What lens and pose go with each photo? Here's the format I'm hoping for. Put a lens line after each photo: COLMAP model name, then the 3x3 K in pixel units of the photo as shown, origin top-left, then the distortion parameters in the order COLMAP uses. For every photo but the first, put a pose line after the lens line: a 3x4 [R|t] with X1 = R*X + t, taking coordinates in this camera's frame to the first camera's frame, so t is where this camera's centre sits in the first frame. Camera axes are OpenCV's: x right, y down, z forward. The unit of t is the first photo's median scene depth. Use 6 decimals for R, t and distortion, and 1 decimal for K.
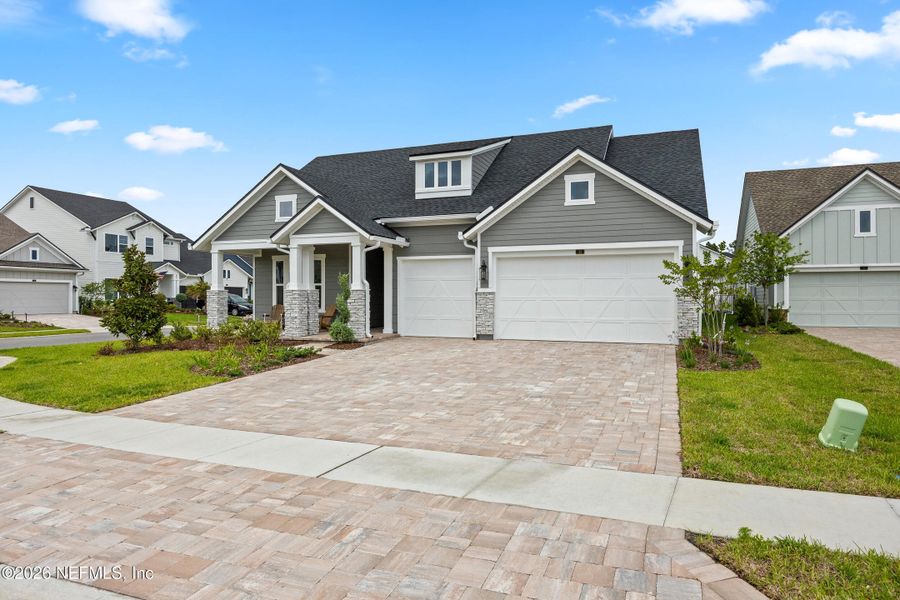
lens RADIAL K [[343.2, 0, 450.0], [0, 343.2, 300.0], [0, 0, 1]] dist [-0.003702, -0.000152]
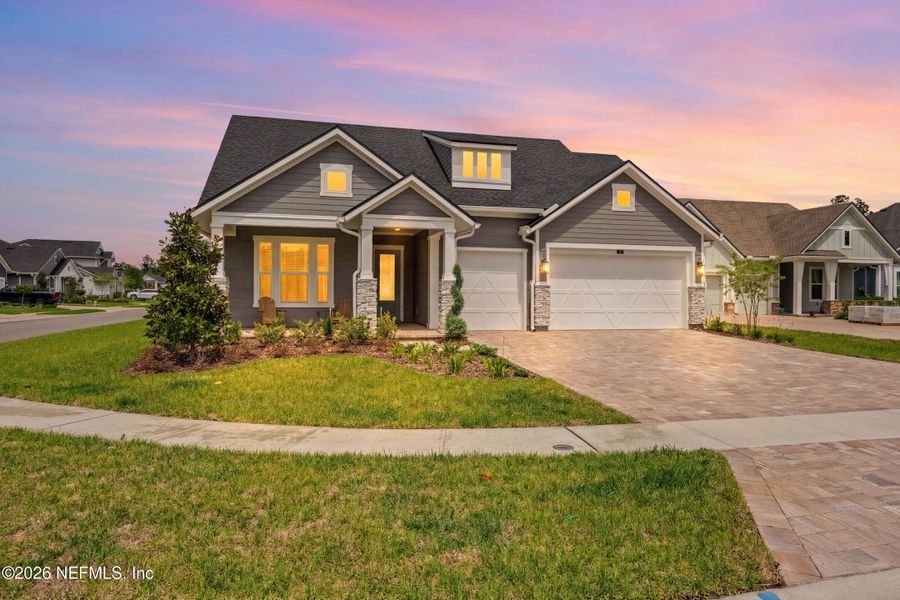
lens RADIAL K [[343.2, 0, 450.0], [0, 343.2, 300.0], [0, 0, 1]] dist [-0.003702, -0.000152]
pose [[0.928569, -0.001700, 0.371155, -0.561290], [-0.004764, 0.999853, 0.016499, 0.005118], [-0.371128, -0.017088, 0.928424, 0.135150]]
